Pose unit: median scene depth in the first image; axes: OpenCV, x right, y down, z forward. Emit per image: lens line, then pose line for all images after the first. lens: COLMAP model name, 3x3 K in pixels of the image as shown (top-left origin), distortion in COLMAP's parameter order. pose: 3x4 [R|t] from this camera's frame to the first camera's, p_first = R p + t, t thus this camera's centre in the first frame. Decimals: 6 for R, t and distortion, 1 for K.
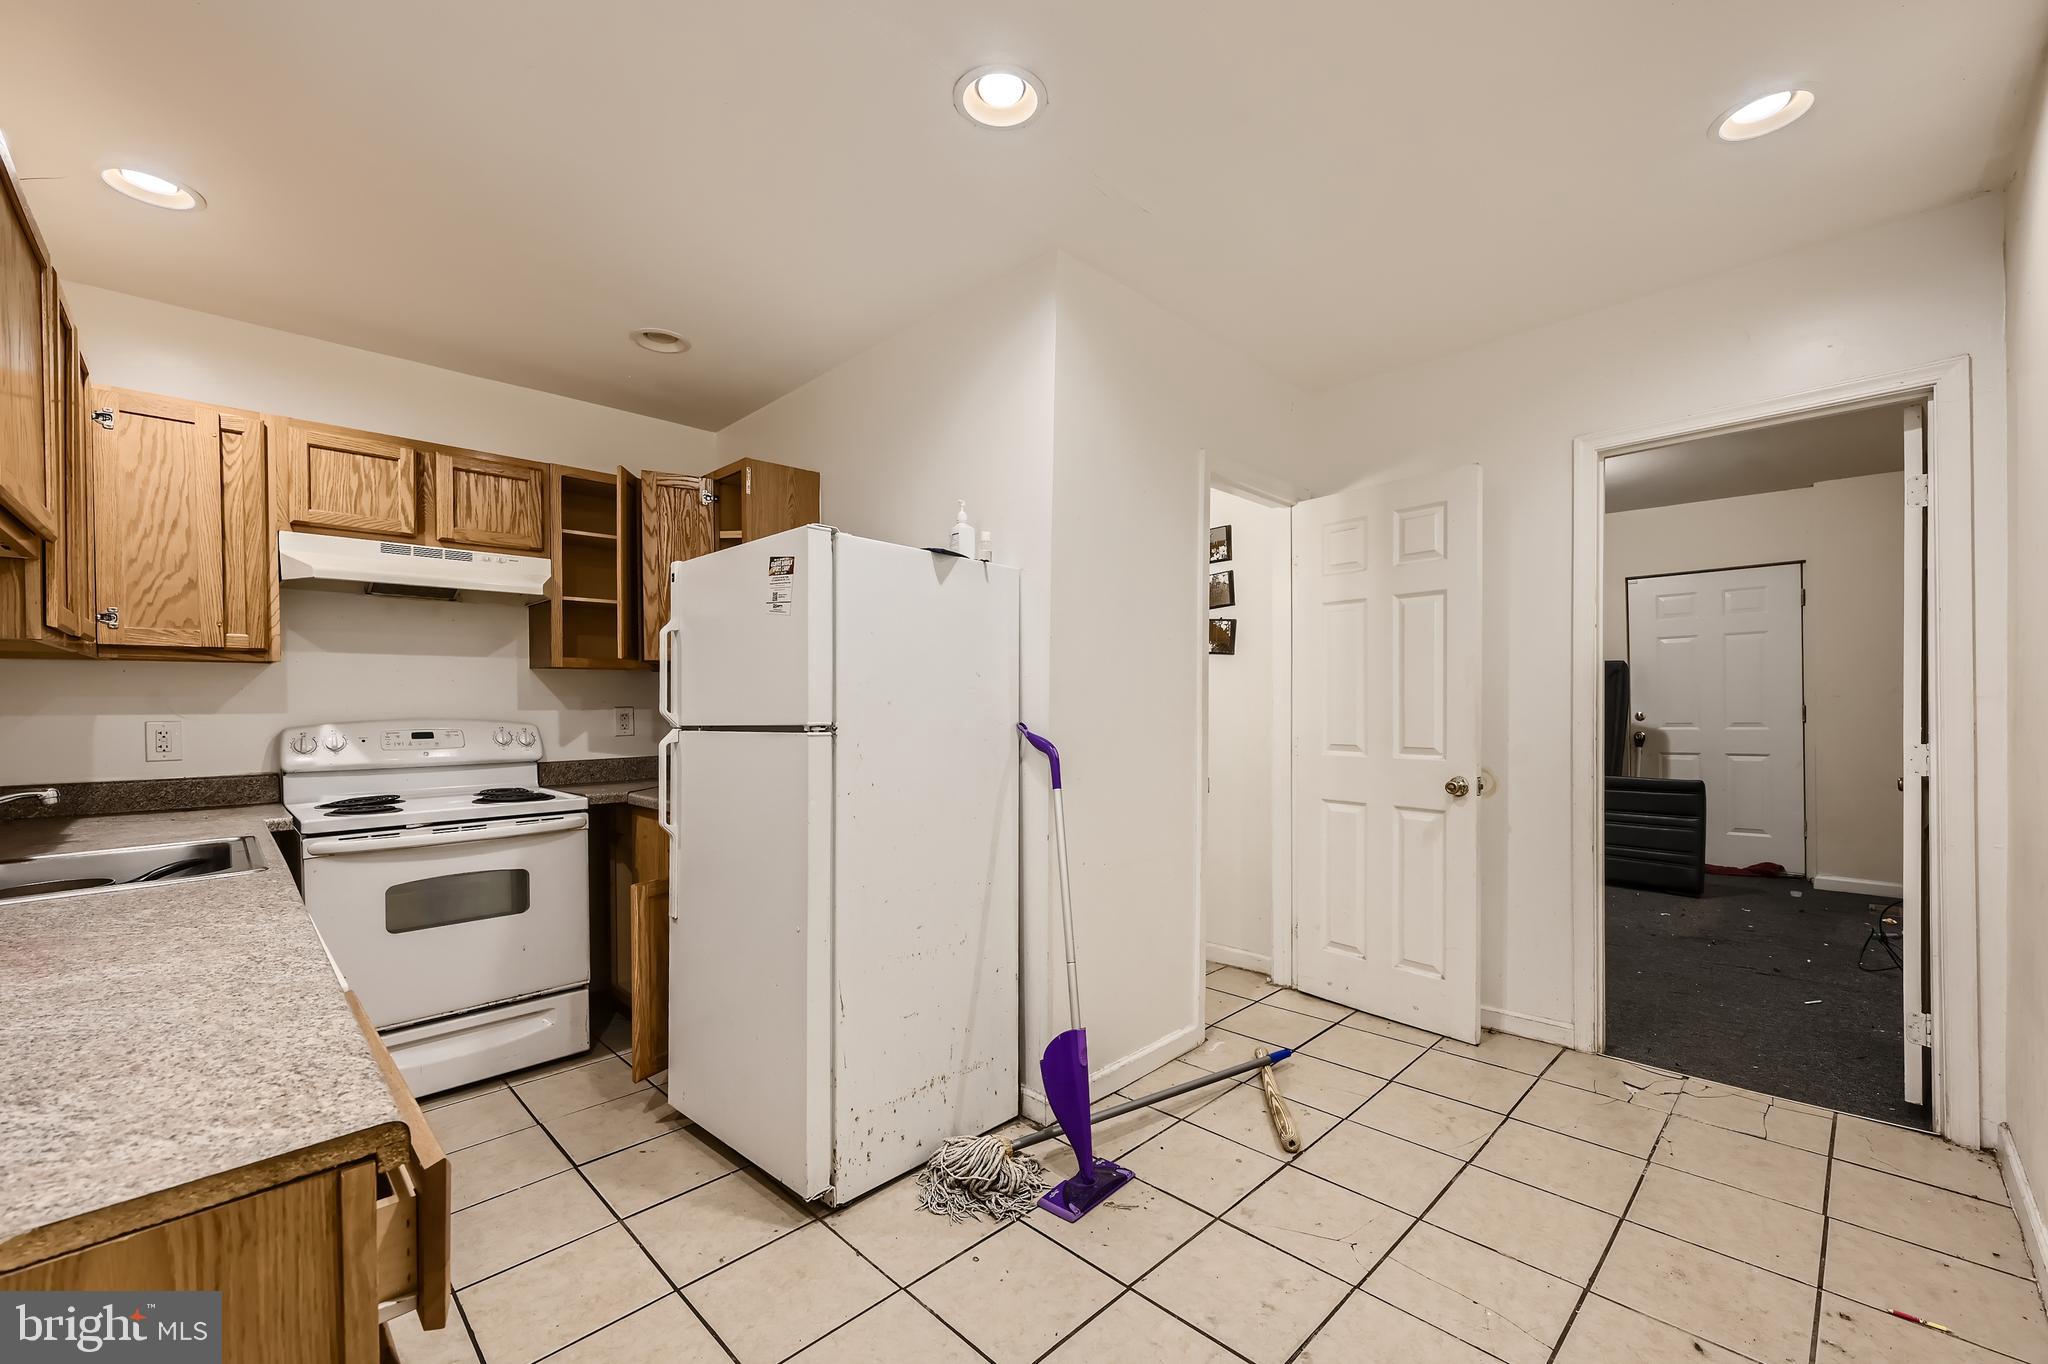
lens RADIAL K [[822.5, 0, 1055.5], [0, 822.5, 707.2], [0, 0, 1]] dist [-0.000674, 0.000160]
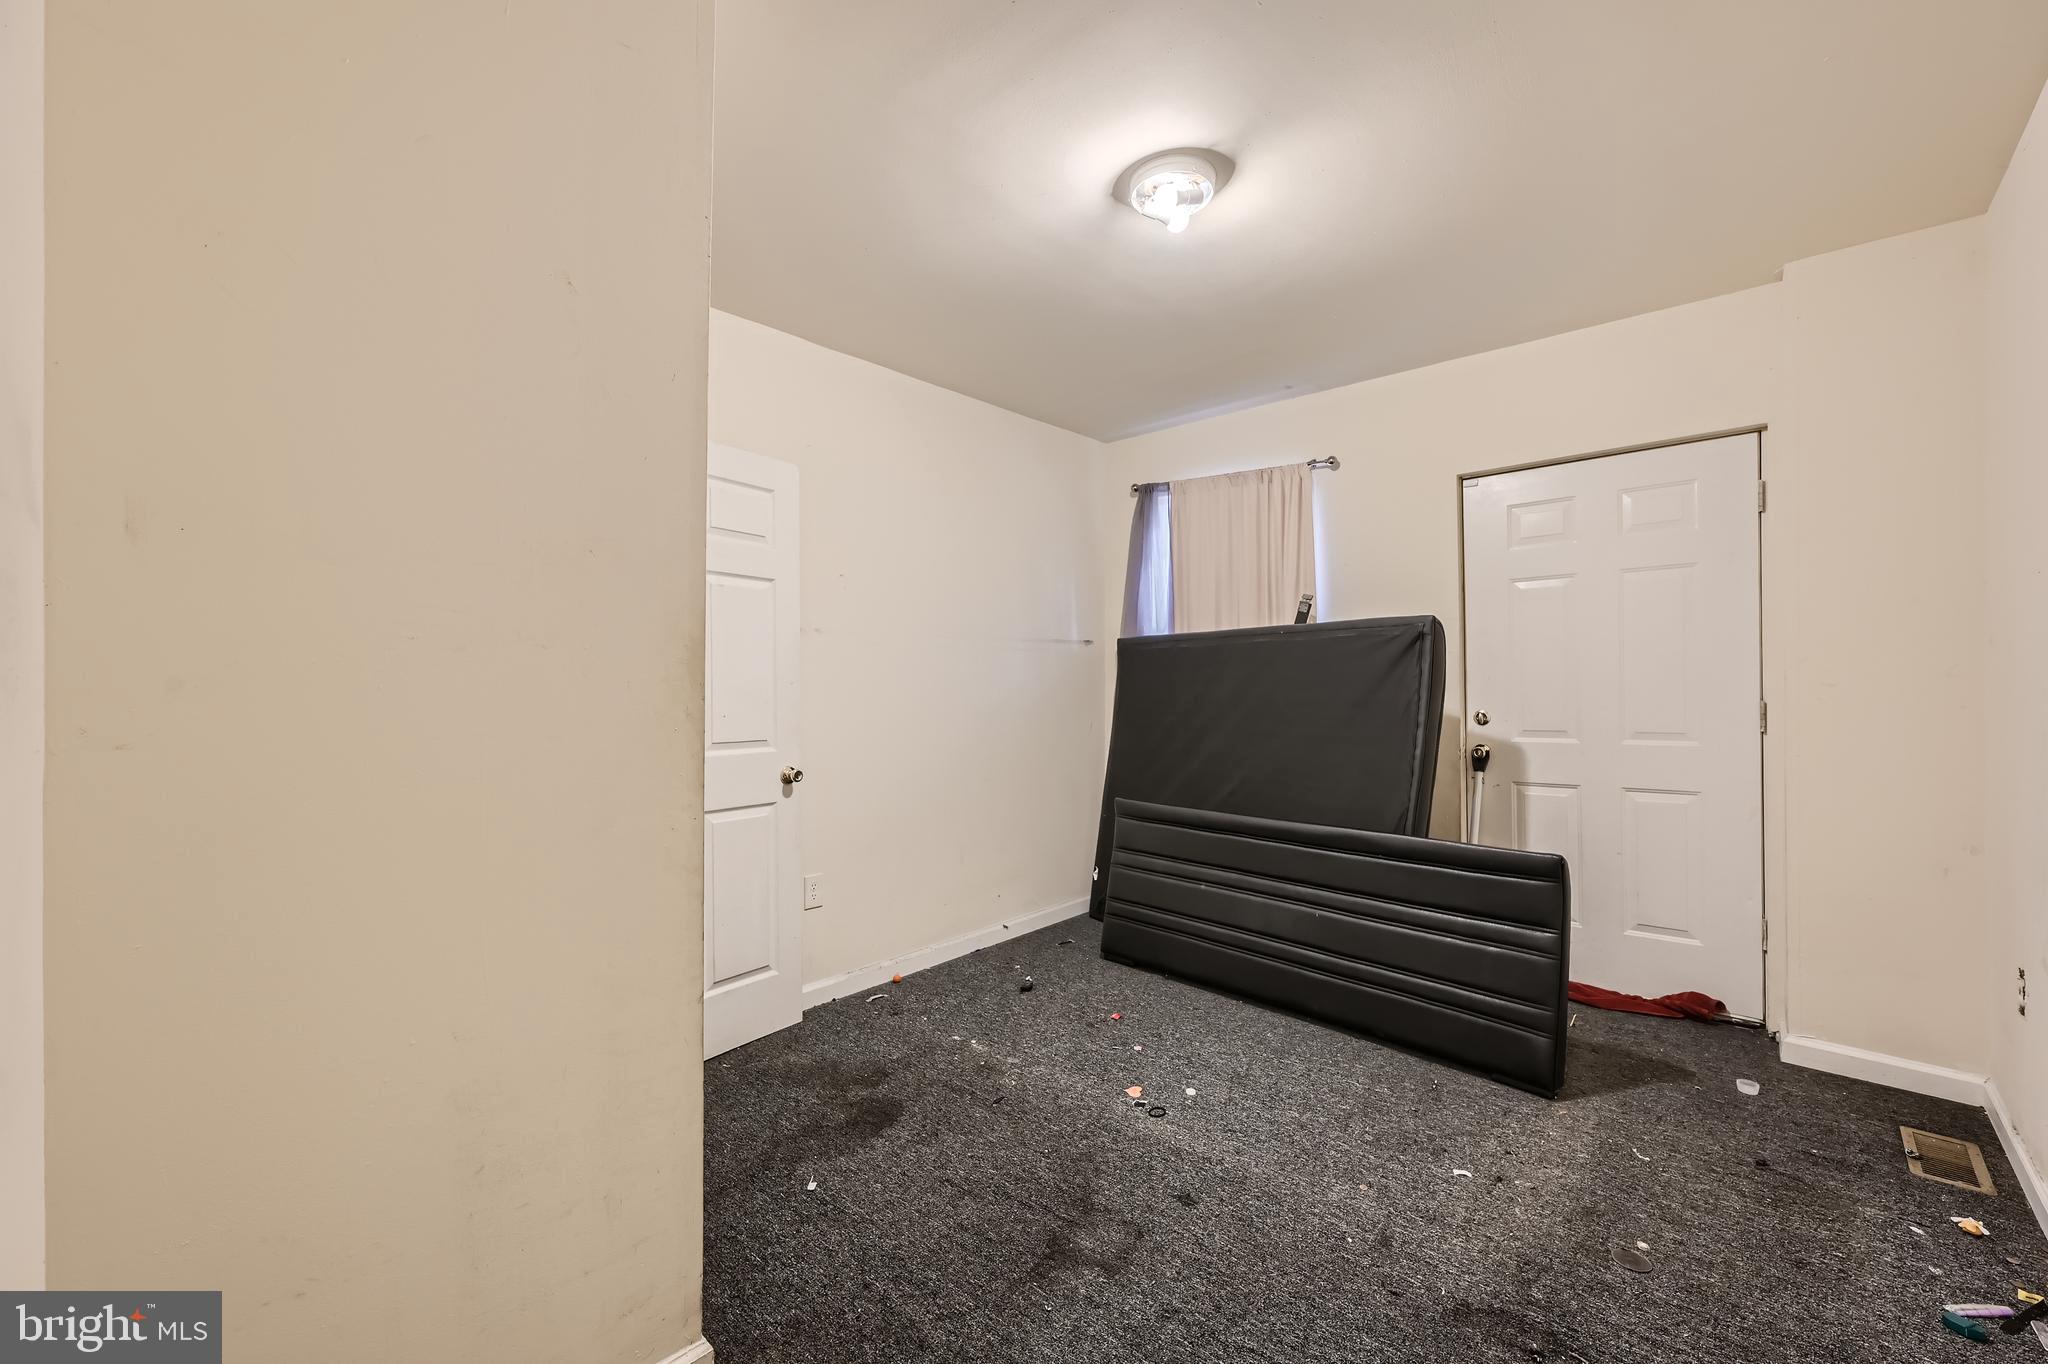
lens RADIAL K [[822.5, 0, 1037.4], [0, 822.5, 680.0], [0, 0, 1]] dist [-0.000674, 0.000160]
pose [[0.999709, 0.007601, 0.022911, 0.424233], [-0.007510, 0.999964, -0.004064, -0.011366], [-0.022941, 0.003891, 0.999729, 0.473686]]
